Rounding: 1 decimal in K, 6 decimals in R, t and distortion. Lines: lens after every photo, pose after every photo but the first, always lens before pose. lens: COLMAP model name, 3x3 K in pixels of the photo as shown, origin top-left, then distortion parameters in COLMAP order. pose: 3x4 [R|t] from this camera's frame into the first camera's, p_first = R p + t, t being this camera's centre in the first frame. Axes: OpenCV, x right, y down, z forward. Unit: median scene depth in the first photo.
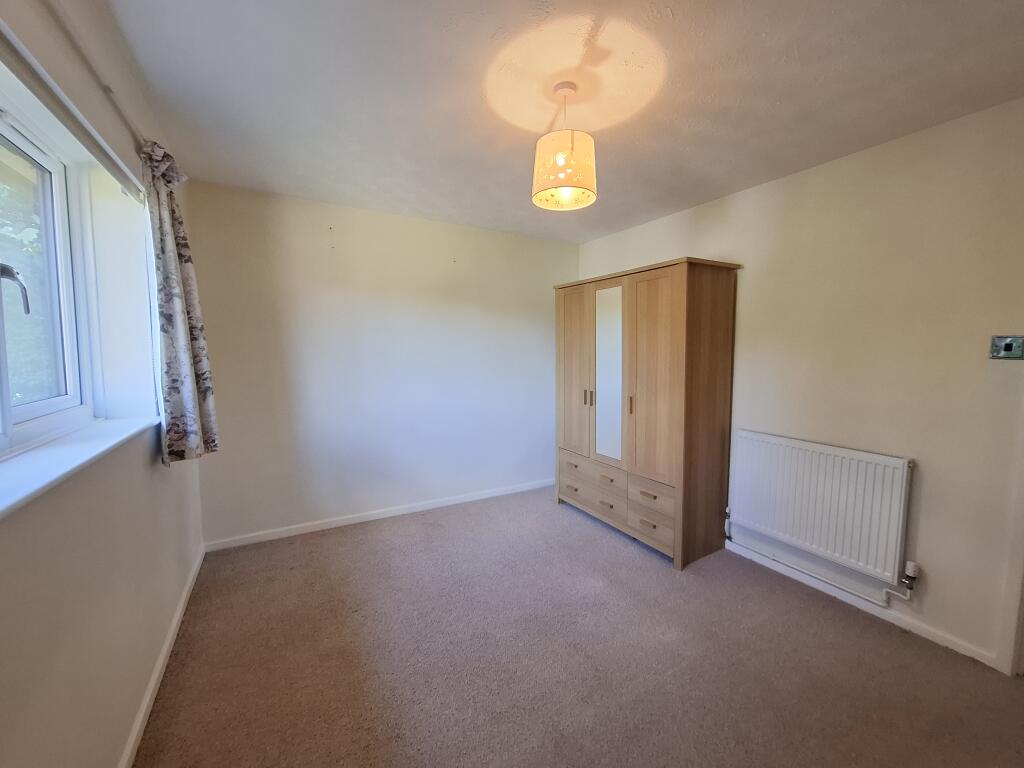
lens RADIAL K [[409.9, 0, 511.0], [0, 409.9, 381.2], [0, 0, 1]] dist [-0.004605, -0.000110]
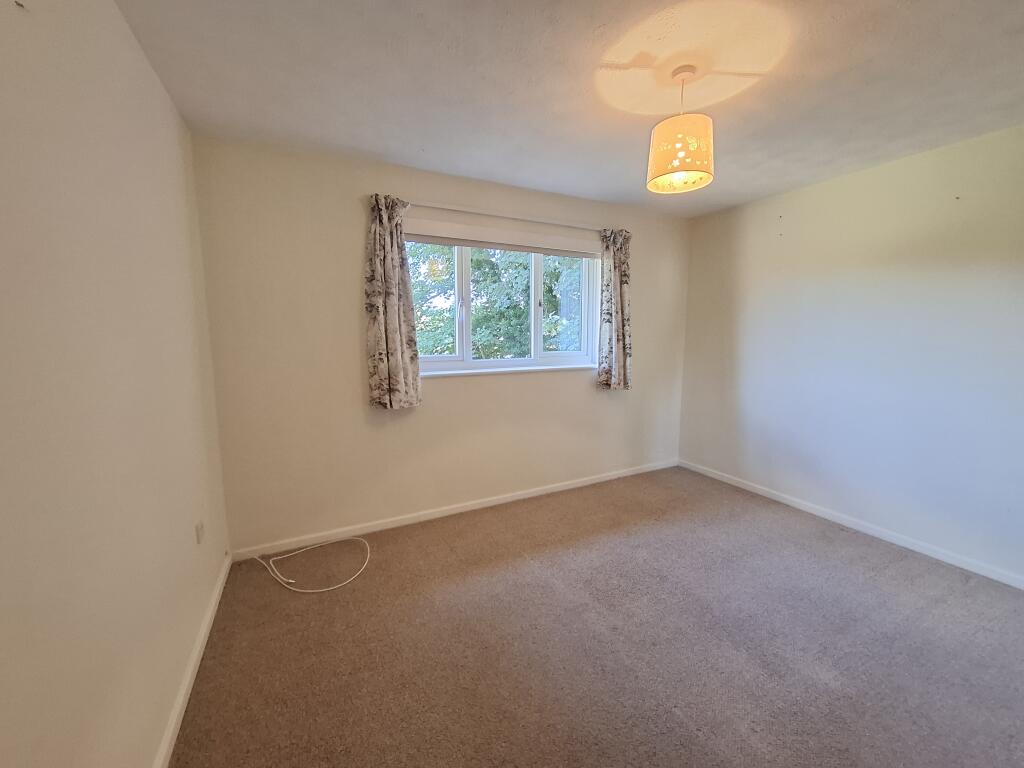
lens RADIAL K [[409.9, 0, 512.3], [0, 409.9, 383.3], [0, 0, 1]] dist [-0.004605, -0.000110]
pose [[-0.052816, 0.125730, -0.990658, 1.060161], [-0.080508, 0.988277, 0.129720, -0.044297], [0.995354, 0.086608, -0.042075, 0.578746]]
